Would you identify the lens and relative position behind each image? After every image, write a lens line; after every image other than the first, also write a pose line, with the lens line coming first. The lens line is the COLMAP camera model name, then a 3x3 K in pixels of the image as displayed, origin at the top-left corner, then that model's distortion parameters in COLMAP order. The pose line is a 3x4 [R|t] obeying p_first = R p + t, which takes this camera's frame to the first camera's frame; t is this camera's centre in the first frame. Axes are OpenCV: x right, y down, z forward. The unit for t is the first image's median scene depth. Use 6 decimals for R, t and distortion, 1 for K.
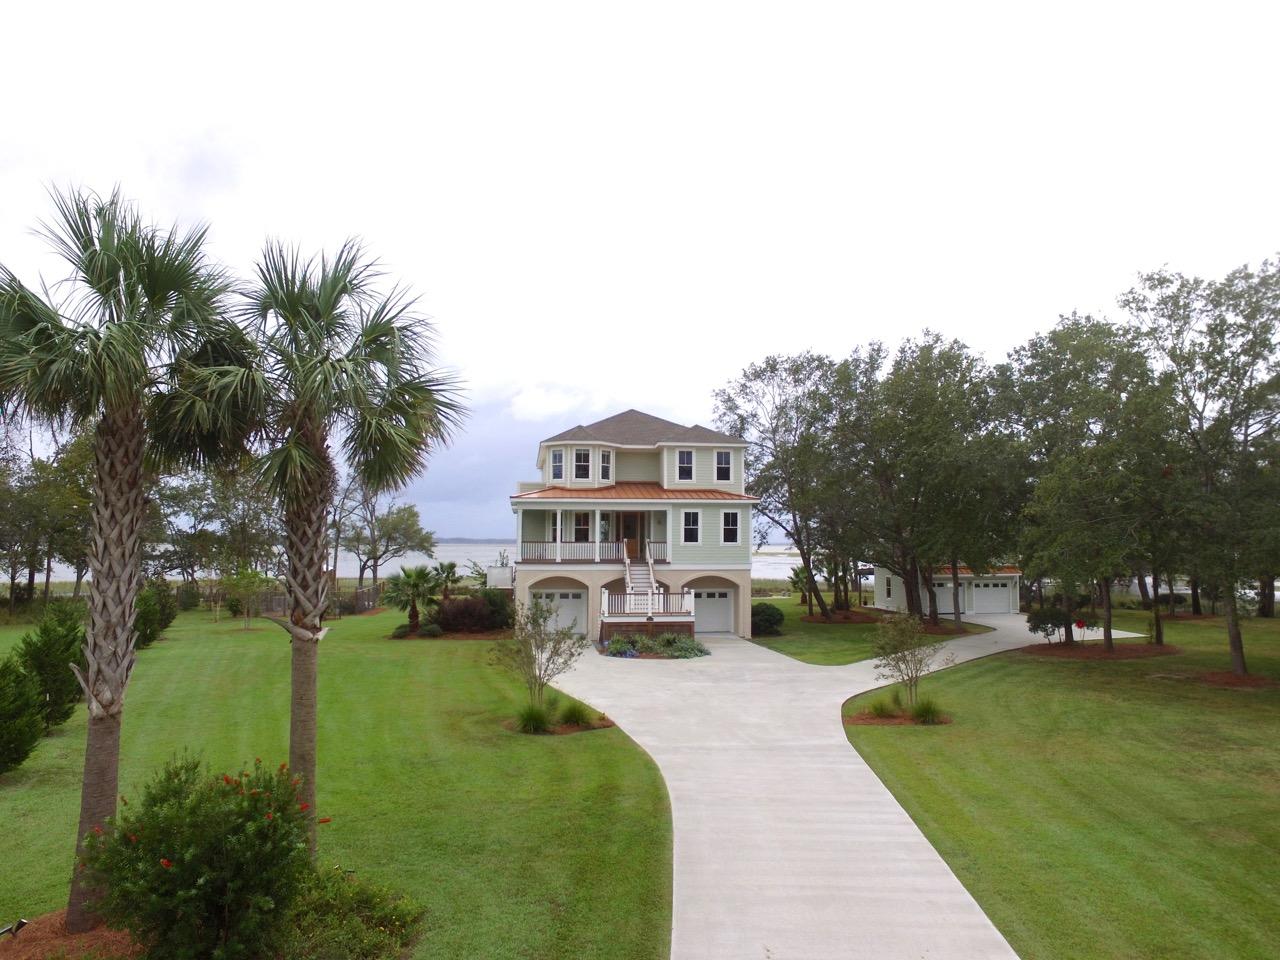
lens RADIAL K [[861.2, 0, 636.3], [0, 861.2, 473.9], [0, 0, 1]] dist [-0.132415, 0.094937]
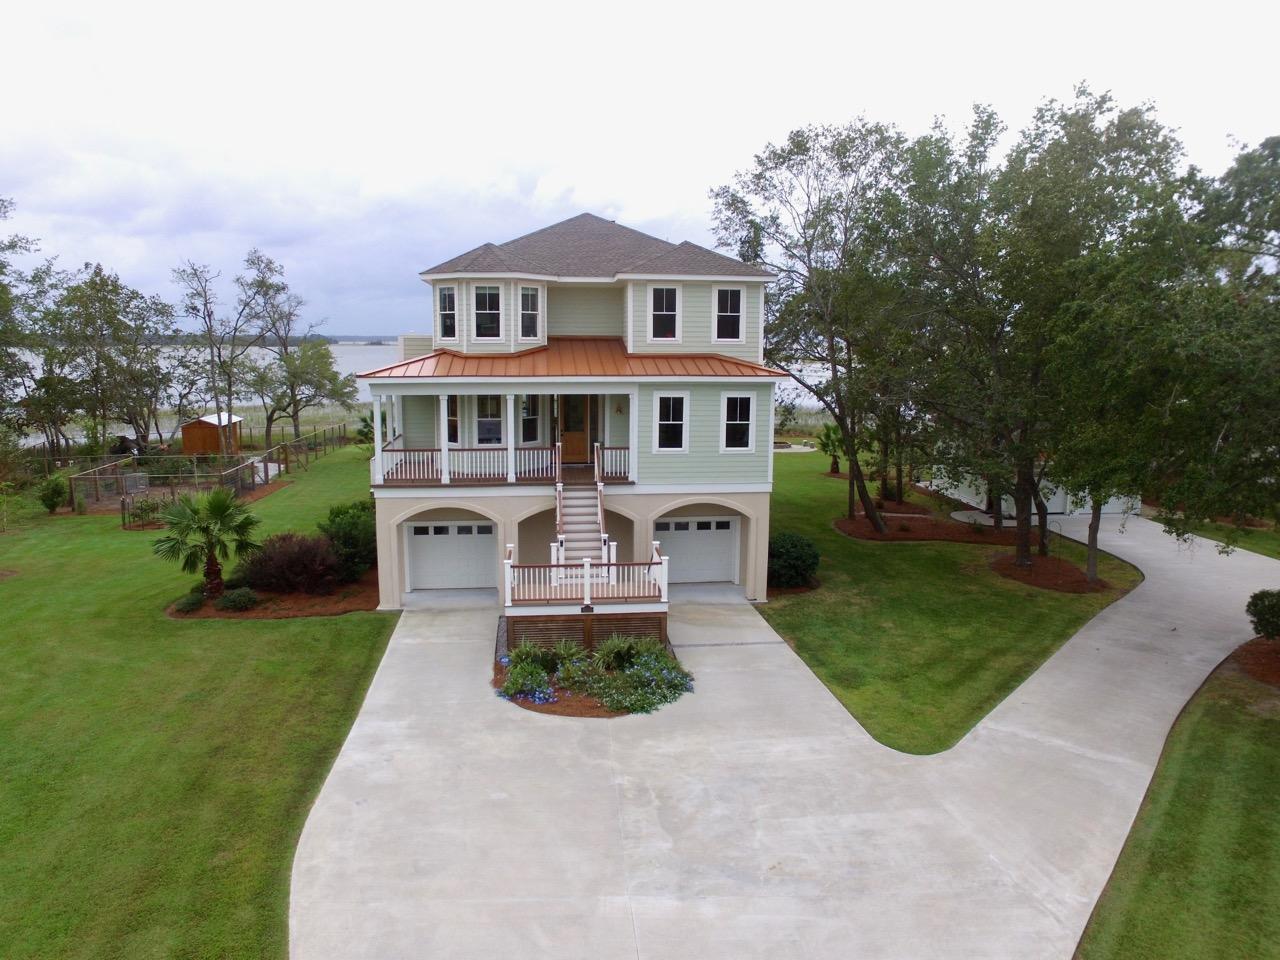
lens RADIAL K [[861.2, 0, 636.3], [0, 861.2, 473.9], [0, 0, 1]] dist [-0.132415, 0.094937]
pose [[0.999909, 0.005480, -0.012352, 0.052740], [-0.002448, 0.972424, 0.233209, -0.045808], [0.013289, -0.233157, 0.972348, 0.464003]]
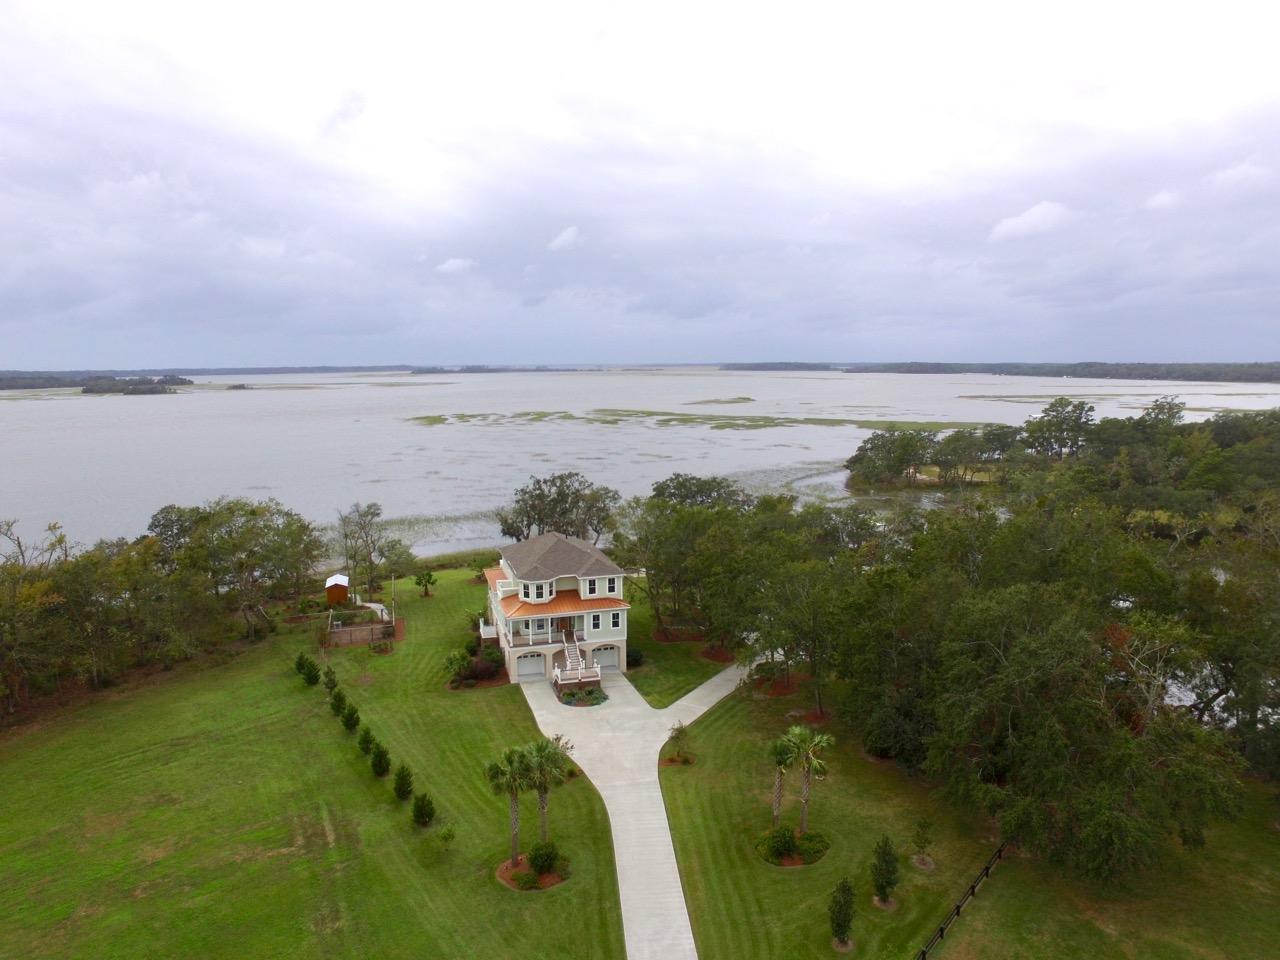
lens RADIAL K [[861.2, 0, 636.3], [0, 861.2, 473.9], [0, 0, 1]] dist [-0.132415, 0.094937]
pose [[0.988822, -0.030869, 0.145870, -0.136932], [0.000135, 0.978518, 0.206159, -0.757844], [-0.149101, -0.203835, 0.967585, -0.961923]]
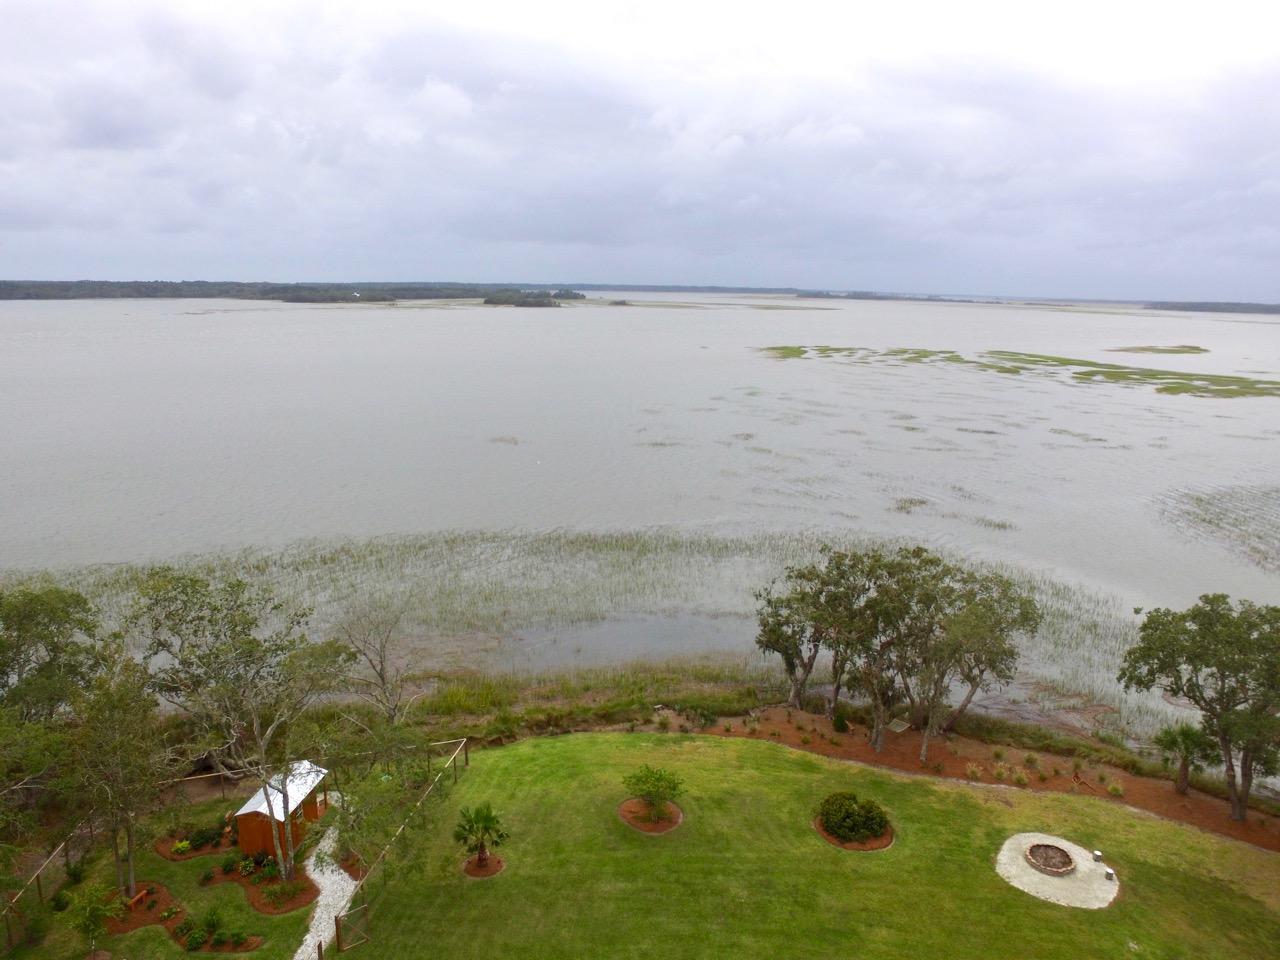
lens RADIAL K [[861.2, 0, 636.3], [0, 861.2, 473.9], [0, 0, 1]] dist [-0.132415, 0.094937]
pose [[0.957320, 0.072371, -0.279822, 0.047275], [0.011438, 0.957900, 0.286874, -0.561848], [0.288802, -0.277831, 0.916189, 1.155487]]
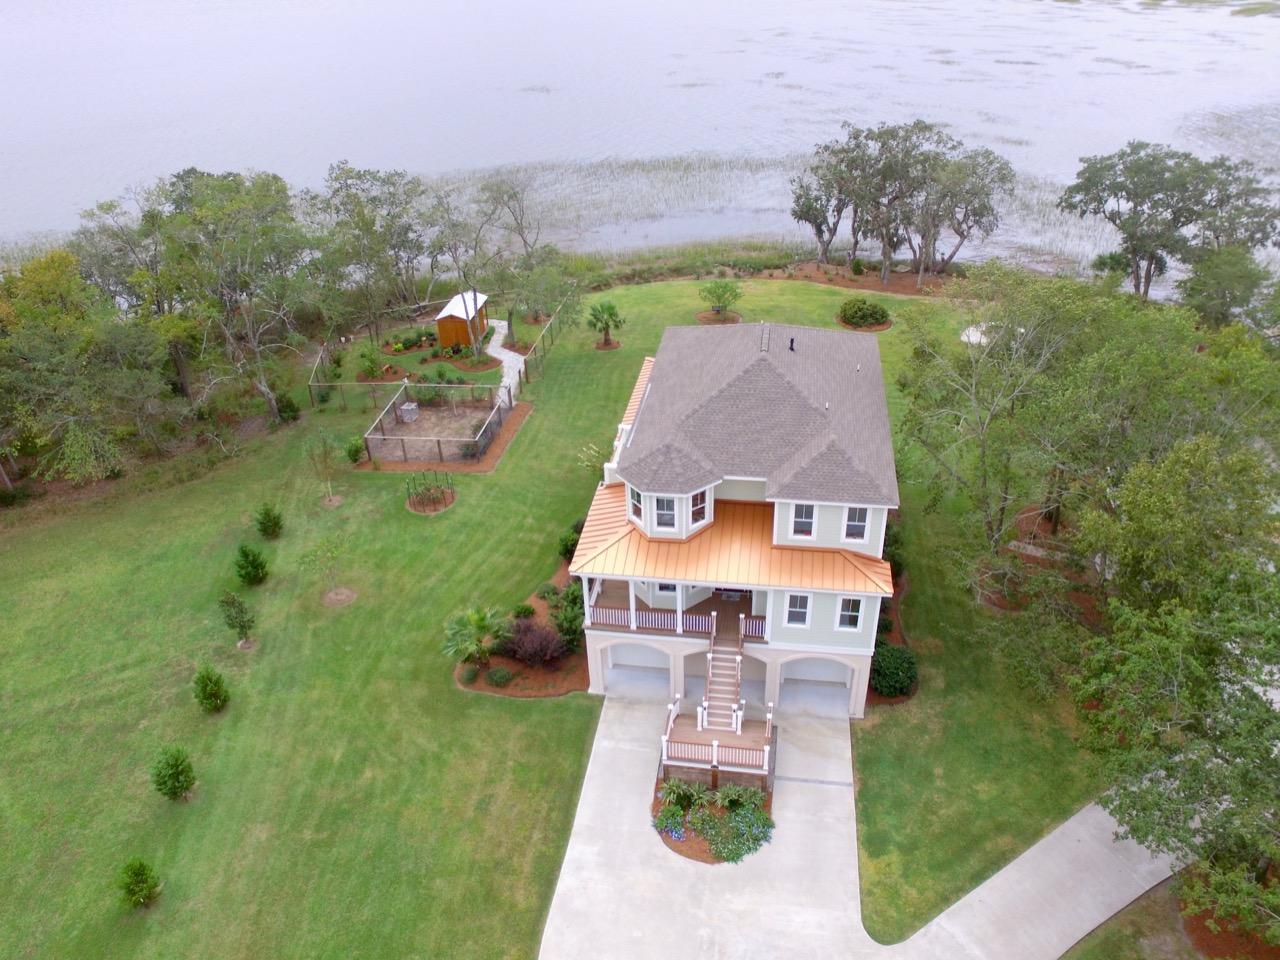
lens RADIAL K [[930.5, 0, 640.0], [0, 930.5, 480.0], [0, 0, 1]] dist [-0.122833, 0.083994]
pose [[0.957154, 0.122550, -0.262369, 0.147110], [0.059172, 0.804148, 0.591477, -0.597052], [0.283469, -0.581659, 0.762442, 0.428860]]
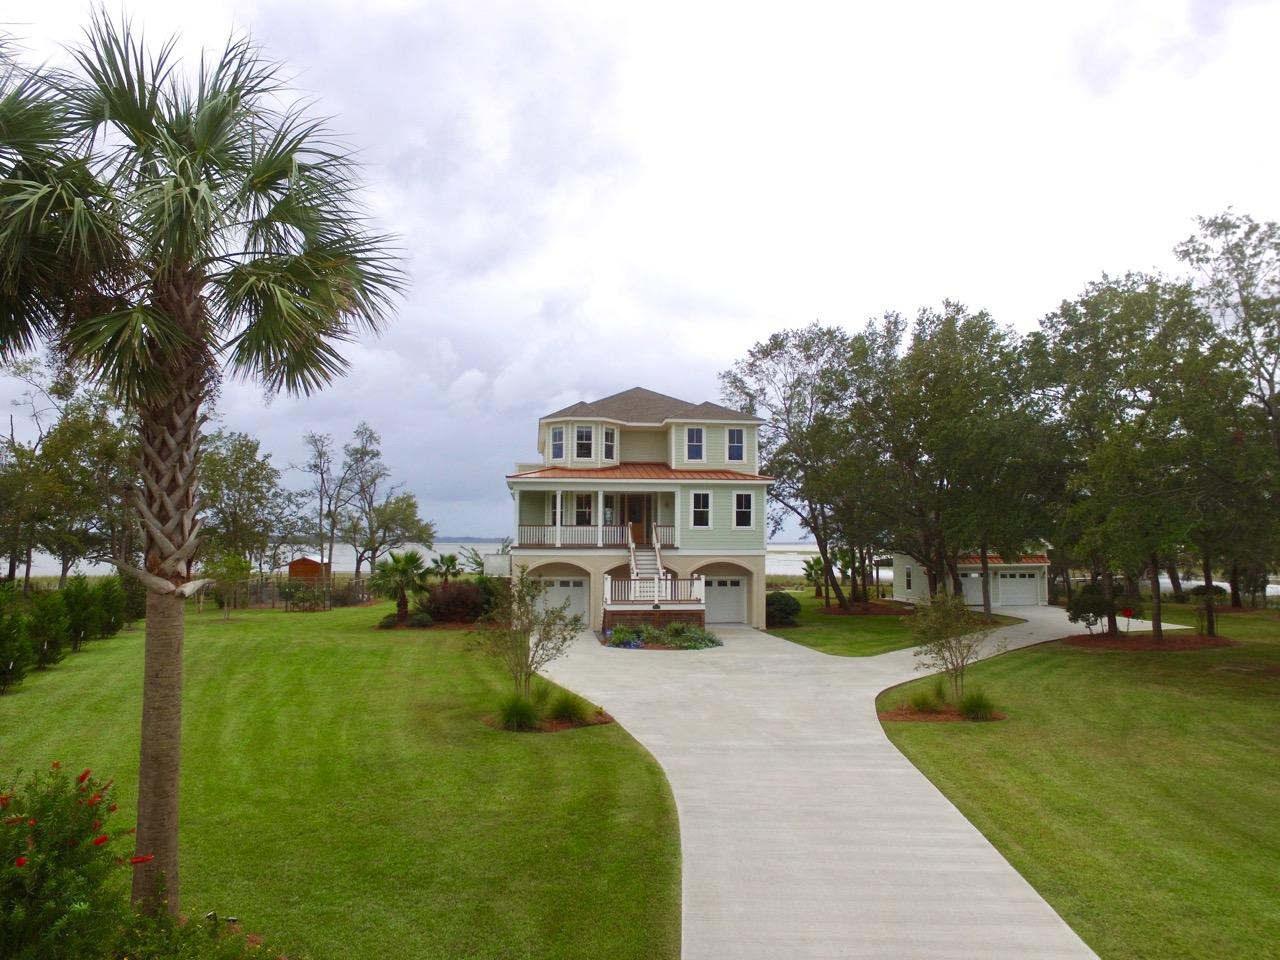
lens RADIAL K [[861.2, 0, 636.3], [0, 861.2, 473.9], [0, 0, 1]] dist [-0.132415, 0.094937]
pose [[0.999950, -0.000498, -0.009938, 0.003421], [0.000507, 0.999999, 0.000952, 0.024854], [0.009938, -0.000957, 0.999950, 0.078210]]
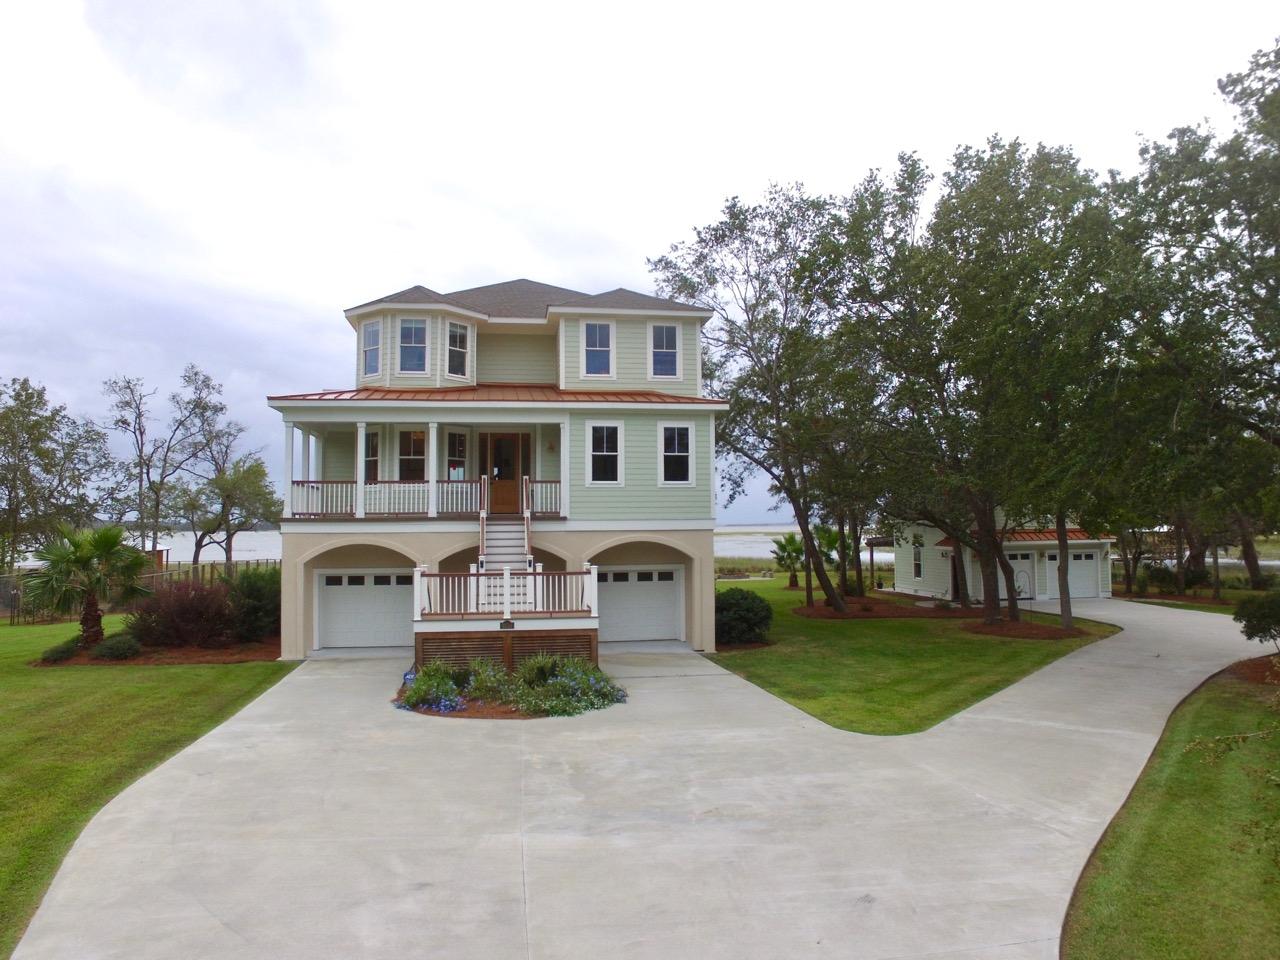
lens RADIAL K [[875.9, 0, 638.4], [0, 875.9, 479.5], [0, 0, 1]] dist [-0.130857, 0.099093]
pose [[0.999379, -0.010192, 0.033735, 0.073348], [0.009232, 0.999551, 0.028489, 0.069532], [-0.034010, -0.028160, 0.999025, 0.484473]]
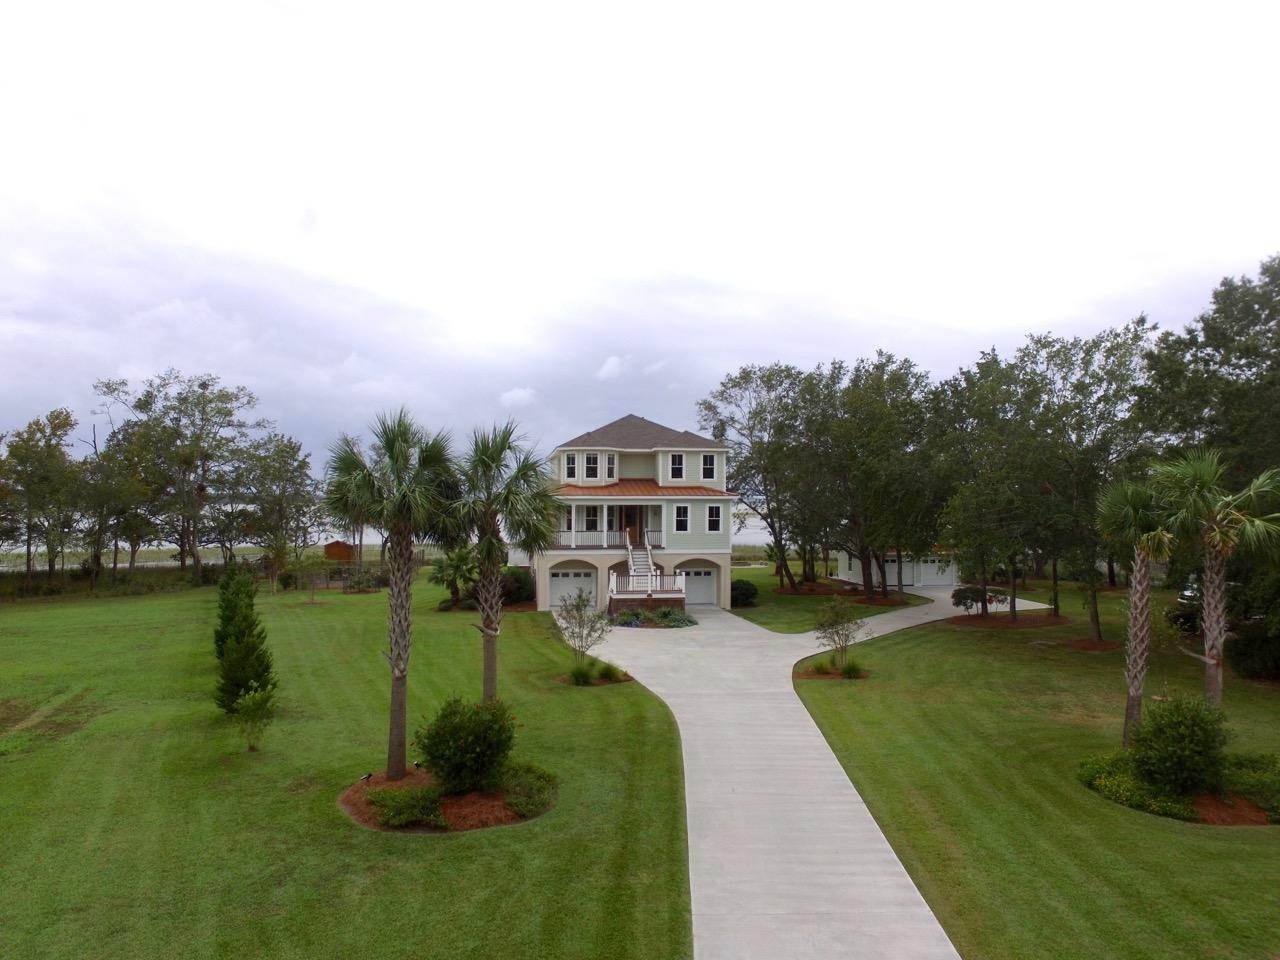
lens RADIAL K [[861.2, 0, 636.3], [0, 861.2, 473.9], [0, 0, 1]] dist [-0.132415, 0.094937]
pose [[0.999797, 0.001149, 0.020131, -0.027908], [-0.002136, 0.998794, 0.049058, -0.067456], [-0.020050, -0.049091, 0.998593, -0.233977]]
